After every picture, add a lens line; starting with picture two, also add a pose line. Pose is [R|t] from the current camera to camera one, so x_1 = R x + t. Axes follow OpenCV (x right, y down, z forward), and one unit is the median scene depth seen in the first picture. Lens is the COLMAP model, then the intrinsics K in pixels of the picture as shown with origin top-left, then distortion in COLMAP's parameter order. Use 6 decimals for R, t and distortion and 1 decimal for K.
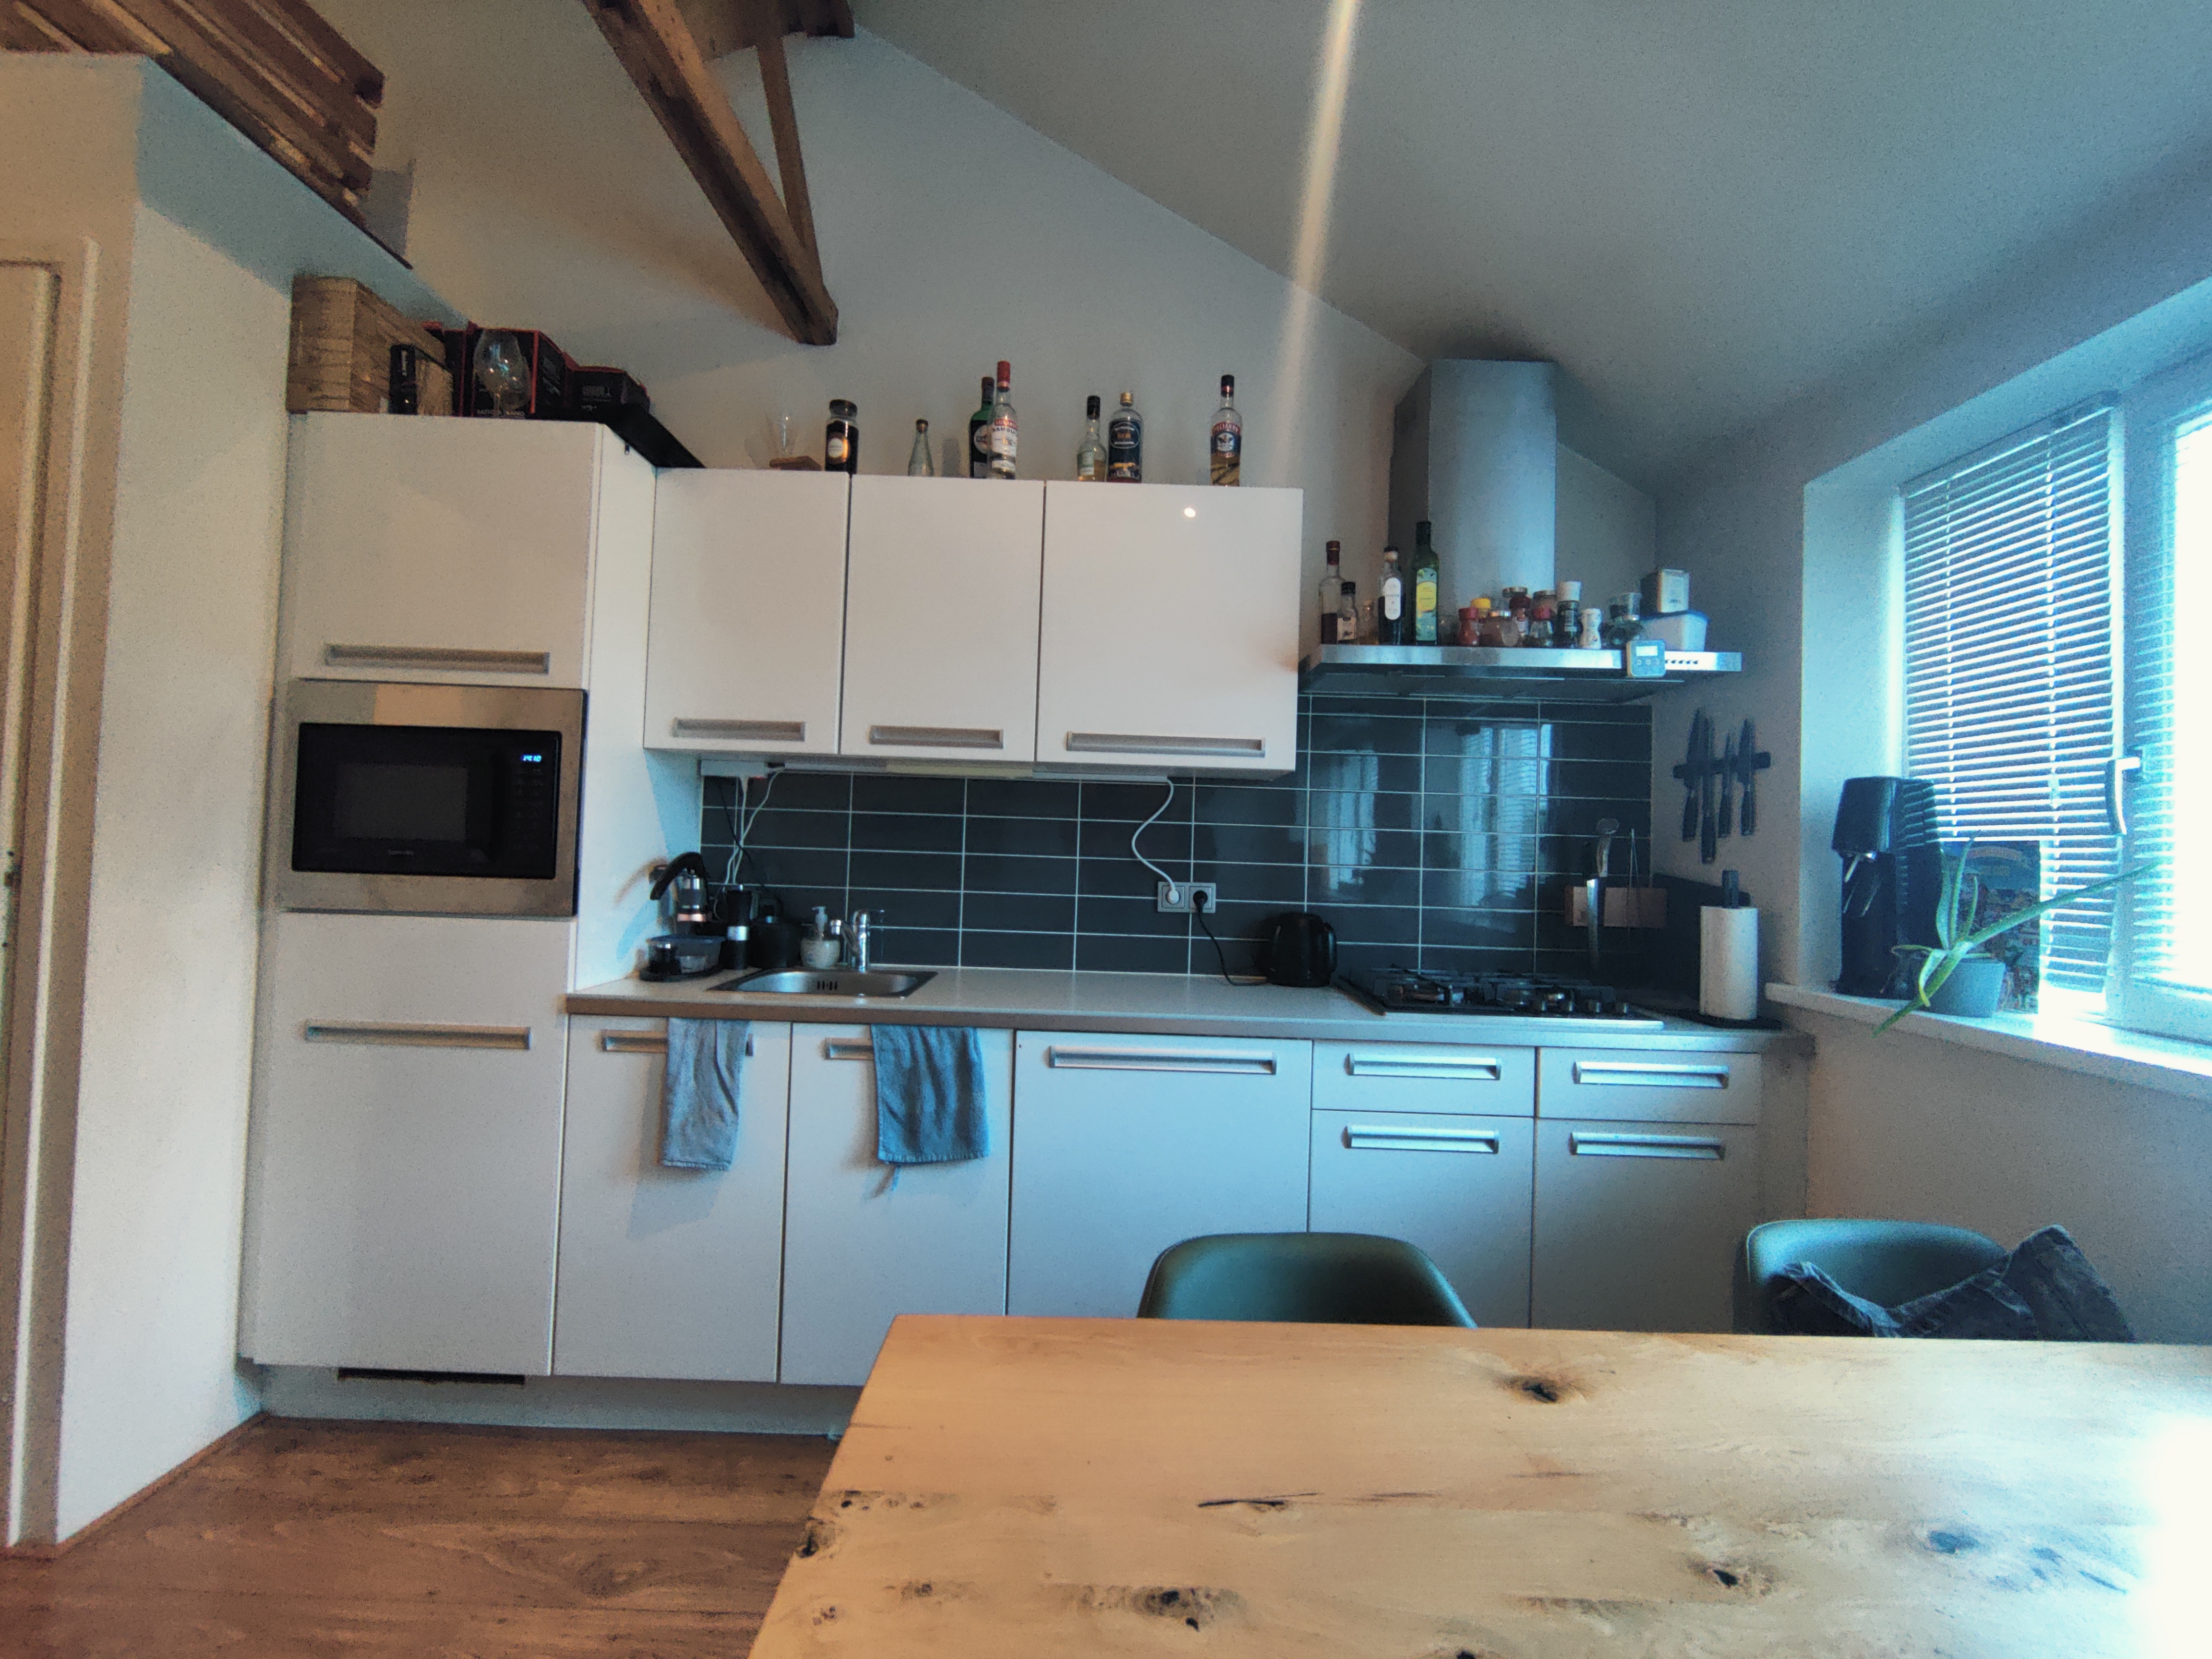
lens RADIAL K [[965.9, 0, 1117.7], [0, 965.9, 820.0], [0, 0, 1]] dist [-0.001230, 0.000514]
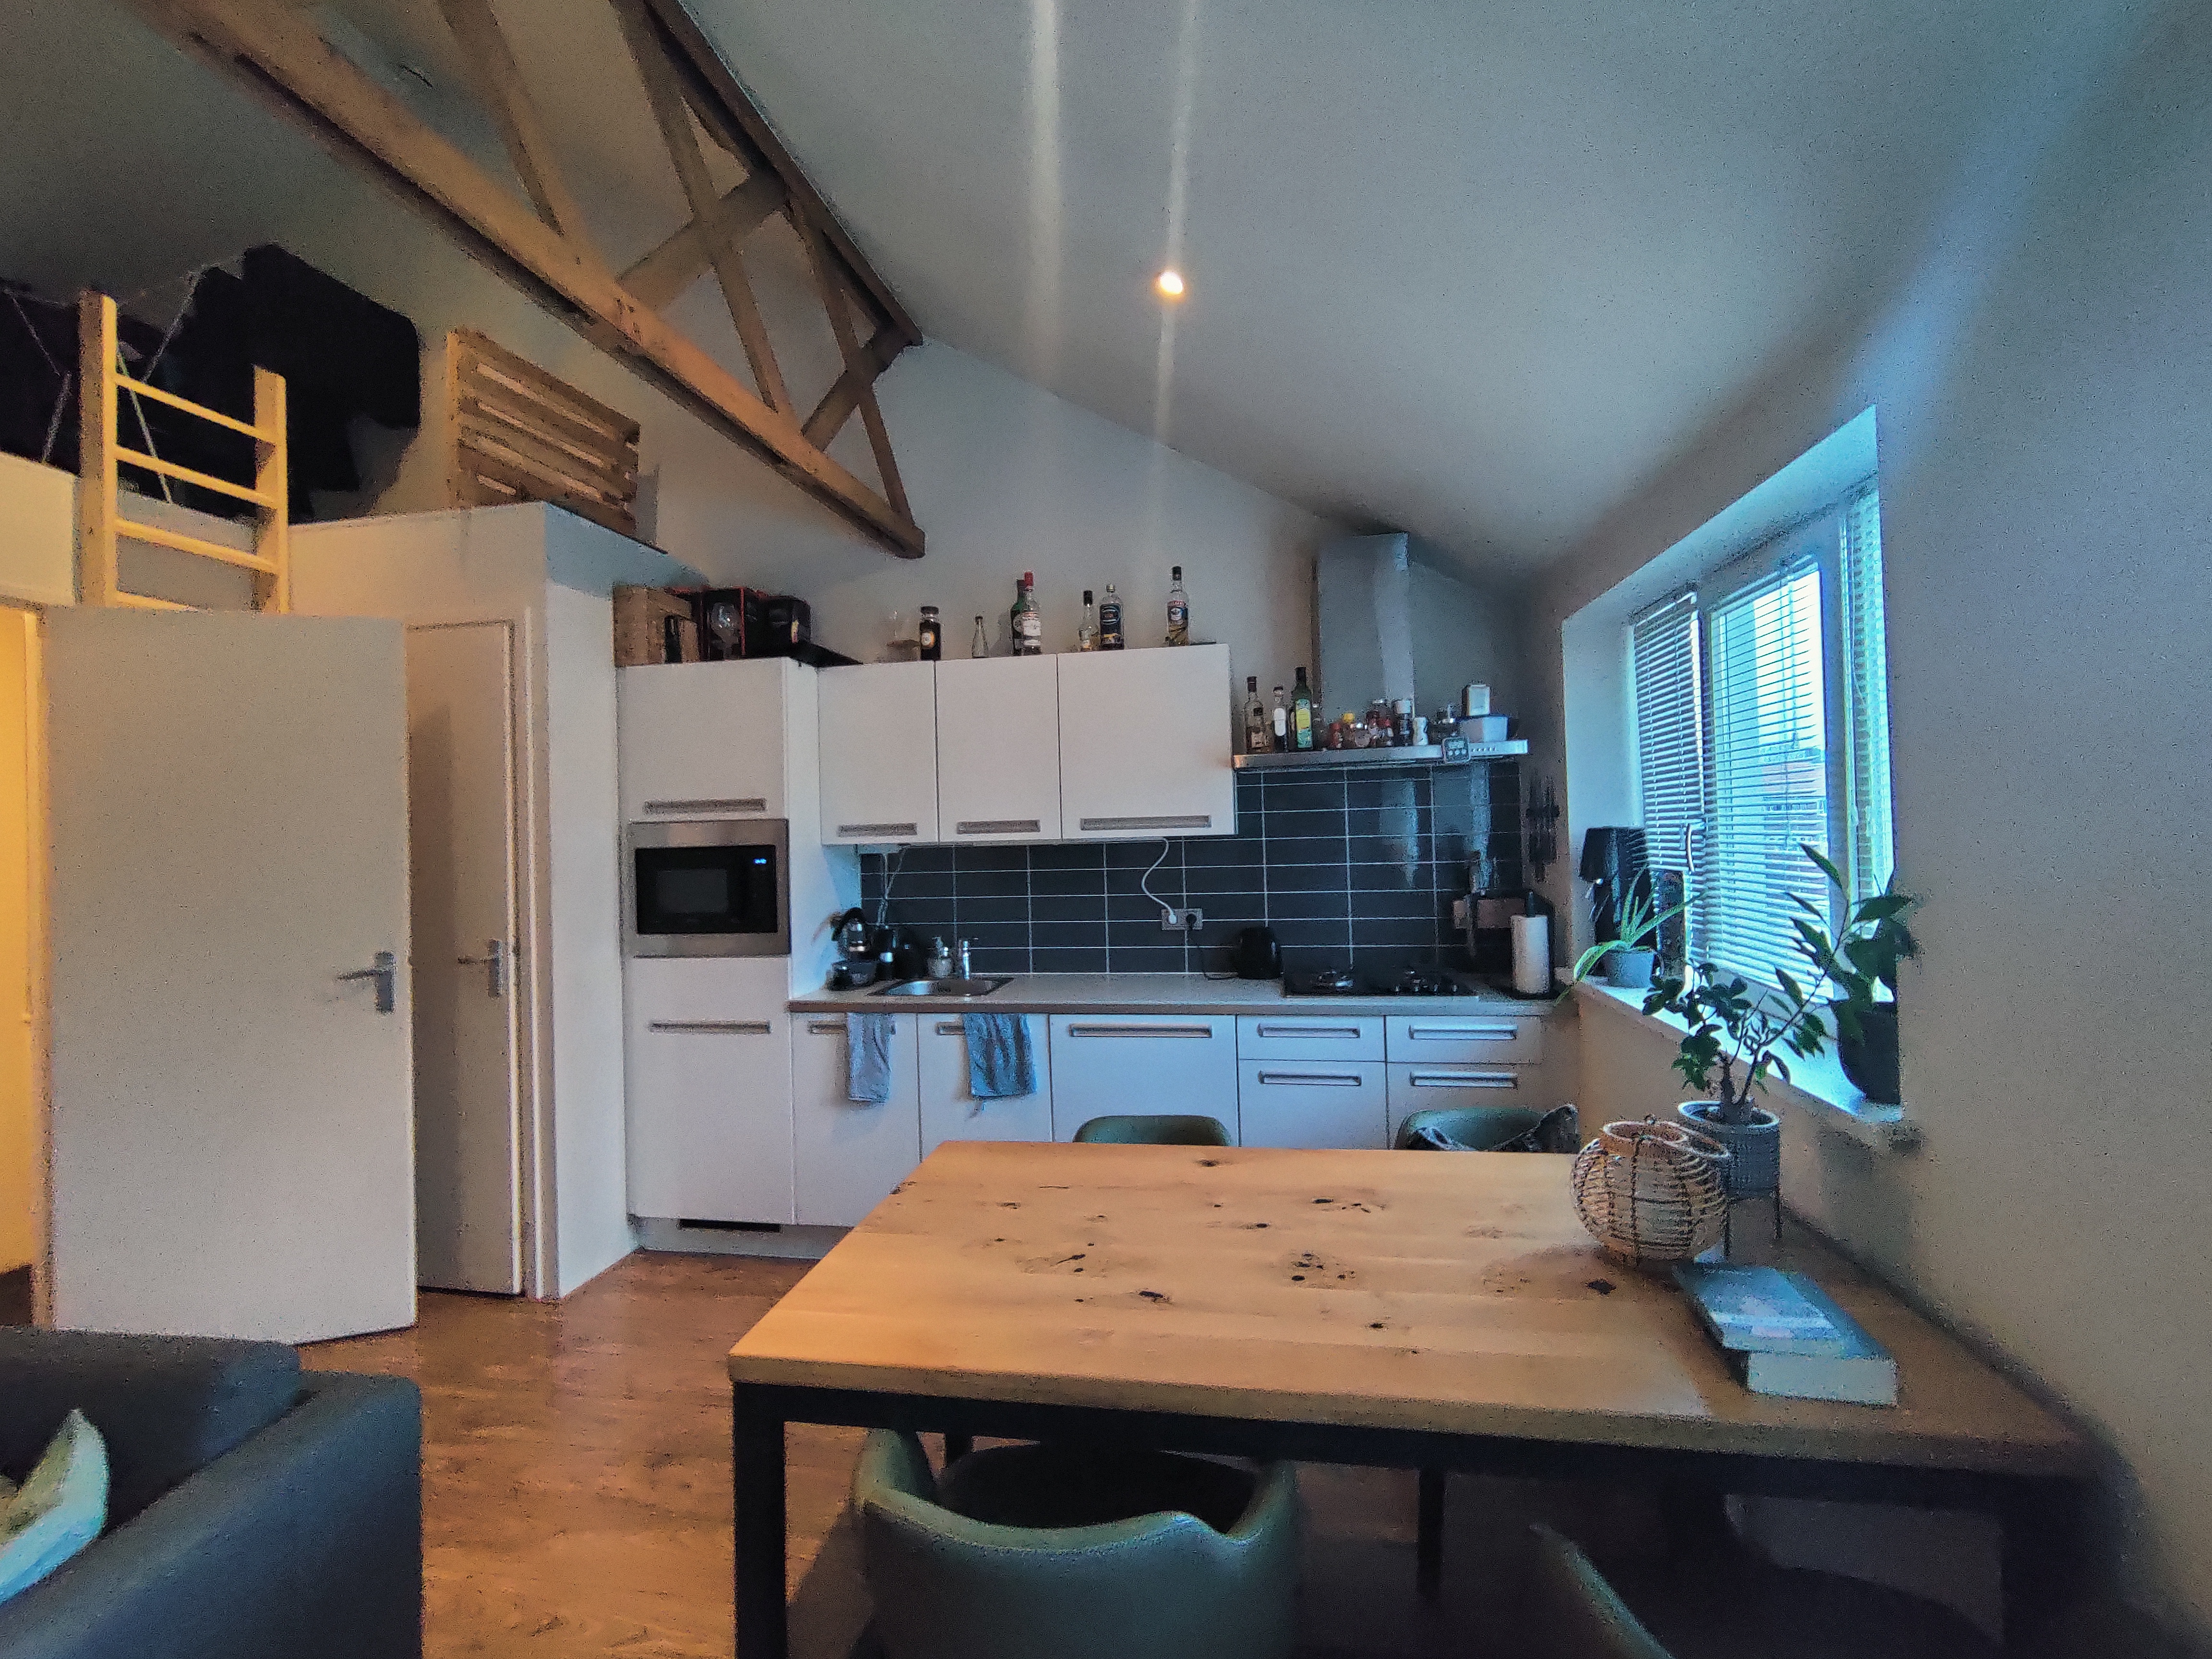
lens RADIAL K [[965.9, 0, 1117.7], [0, 965.9, 820.0], [0, 0, 1]] dist [-0.001230, 0.000514]
pose [[0.984822, -0.060982, -0.162500, 0.267484], [0.063143, 0.997971, 0.008162, -0.103474], [0.161673, -0.018298, 0.986675, -0.524864]]
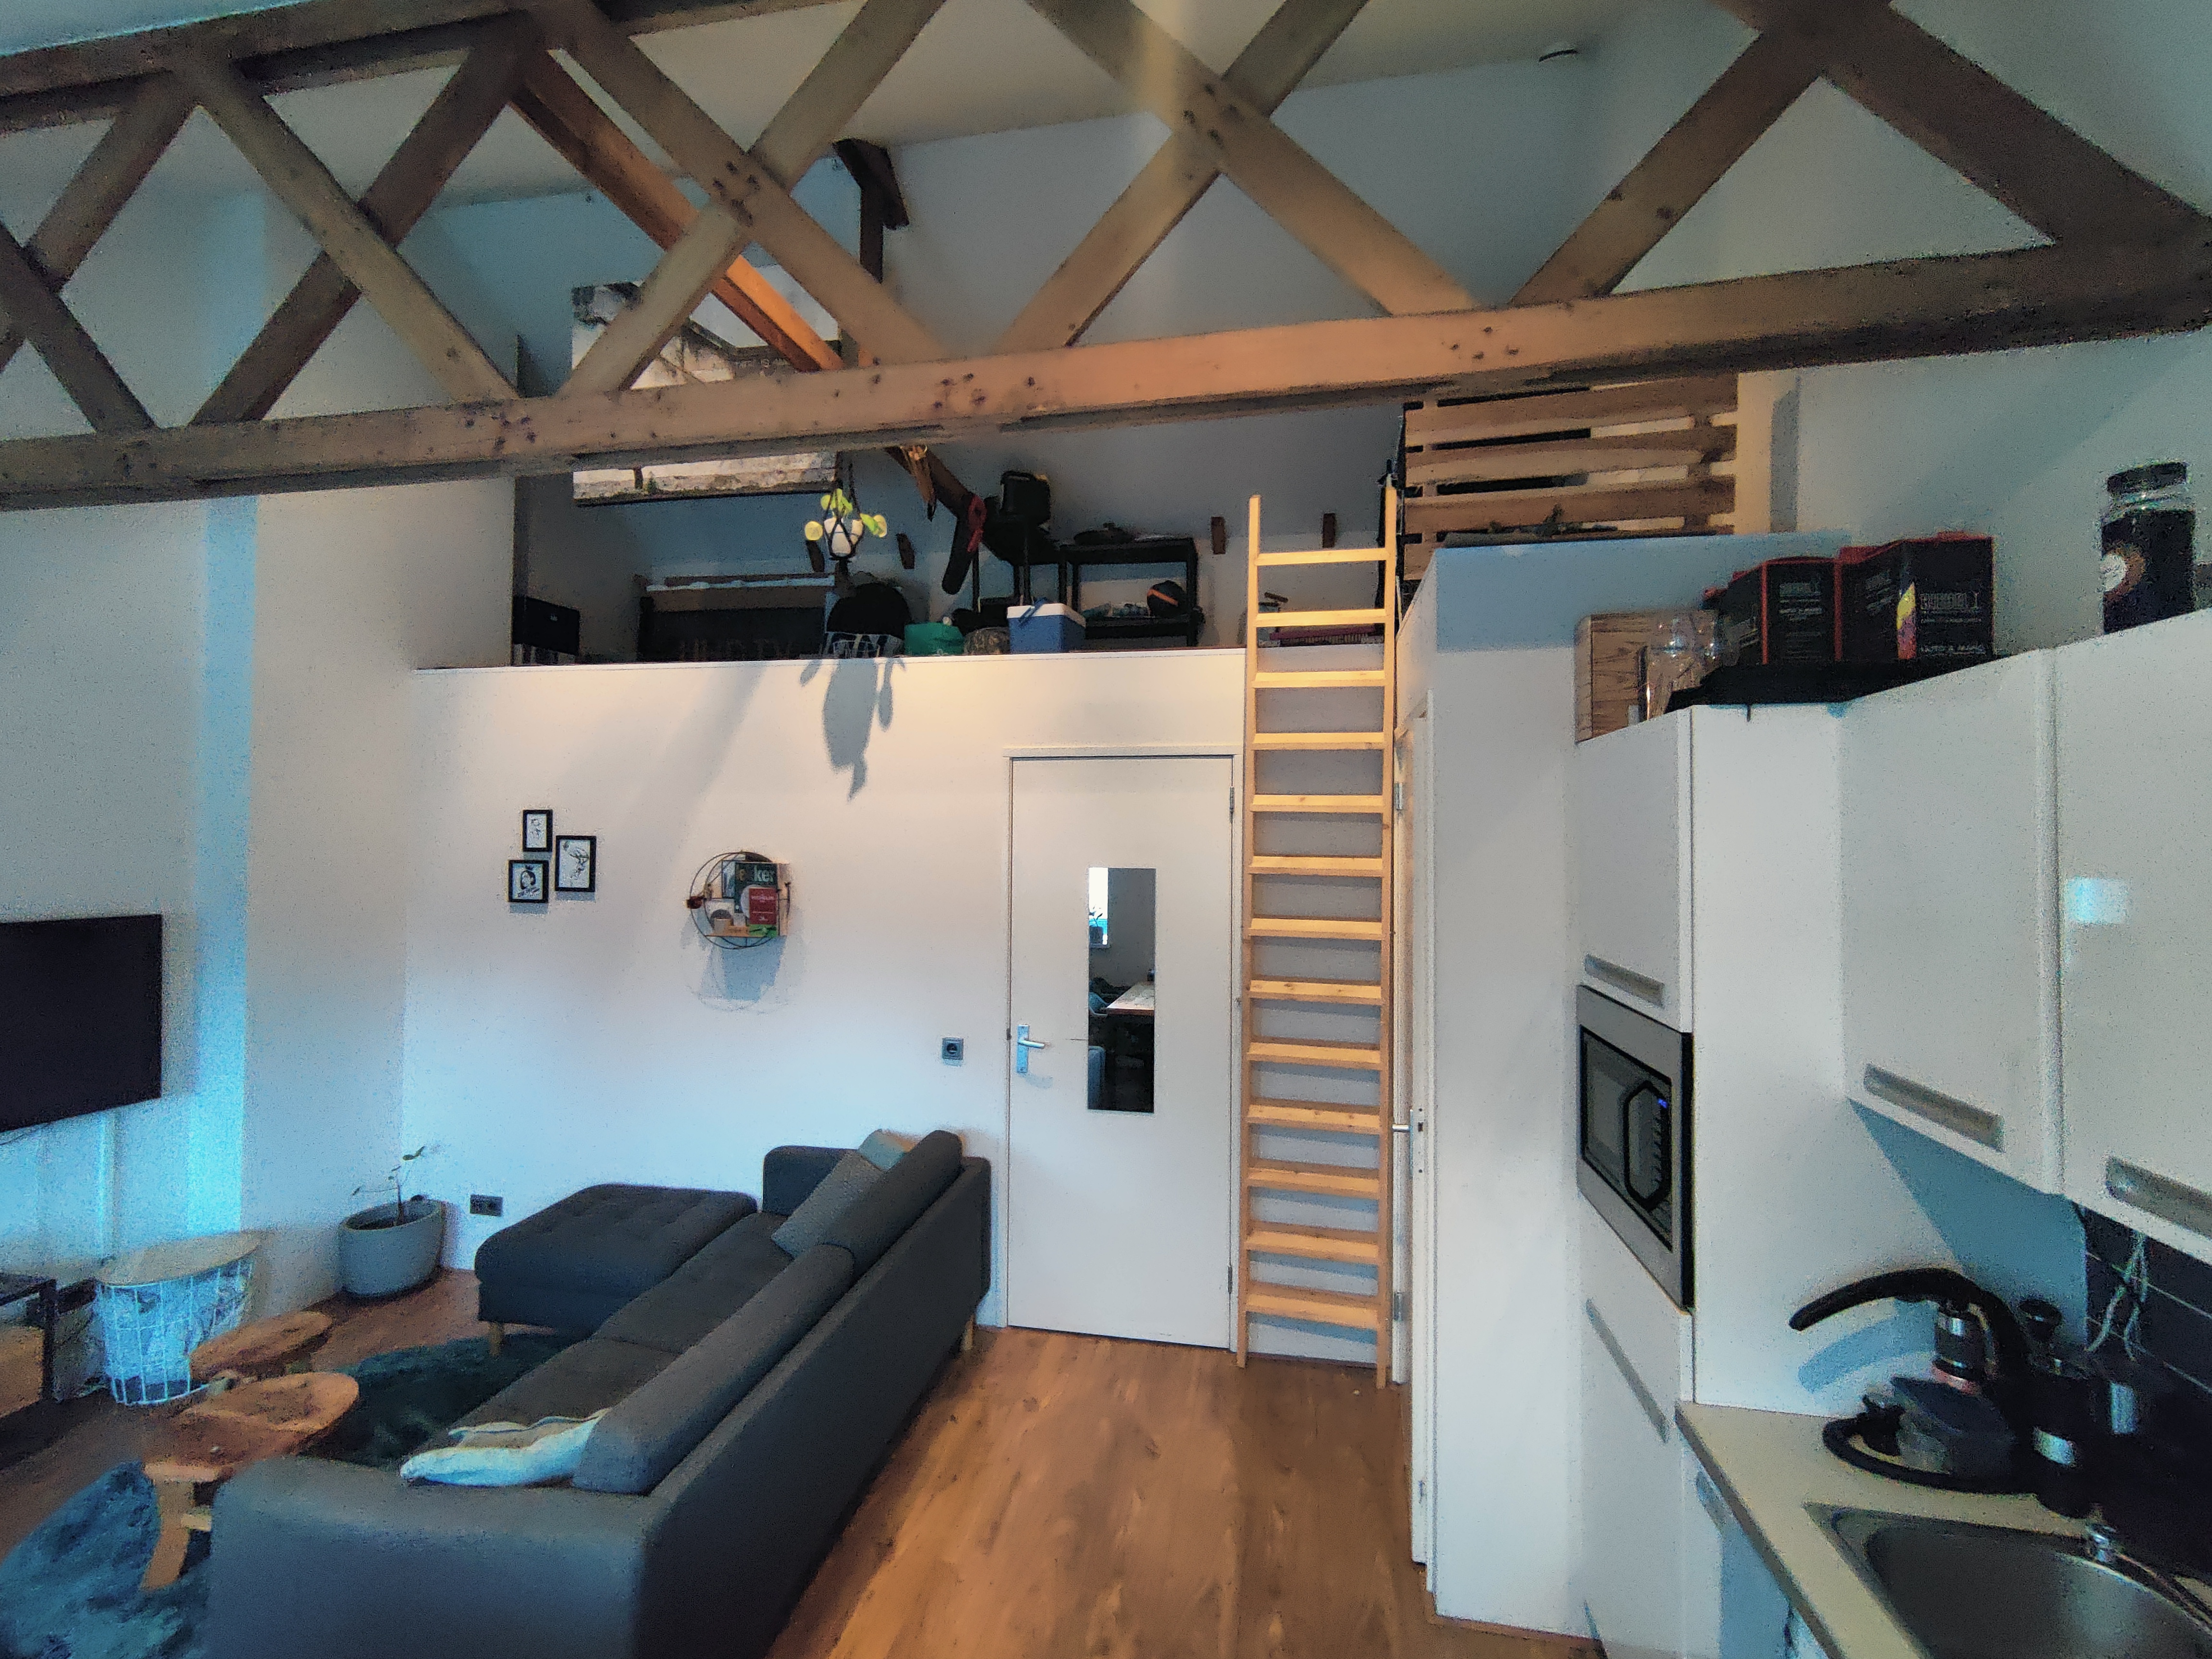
lens RADIAL K [[965.9, 0, 1117.7], [0, 965.9, 820.0], [0, 0, 1]] dist [-0.001230, 0.000514]
pose [[-0.179999, -0.059397, -0.981872, 0.339321], [0.011586, 0.997978, -0.062495, -0.254639], [0.983598, -0.022625, -0.178947, 0.635863]]
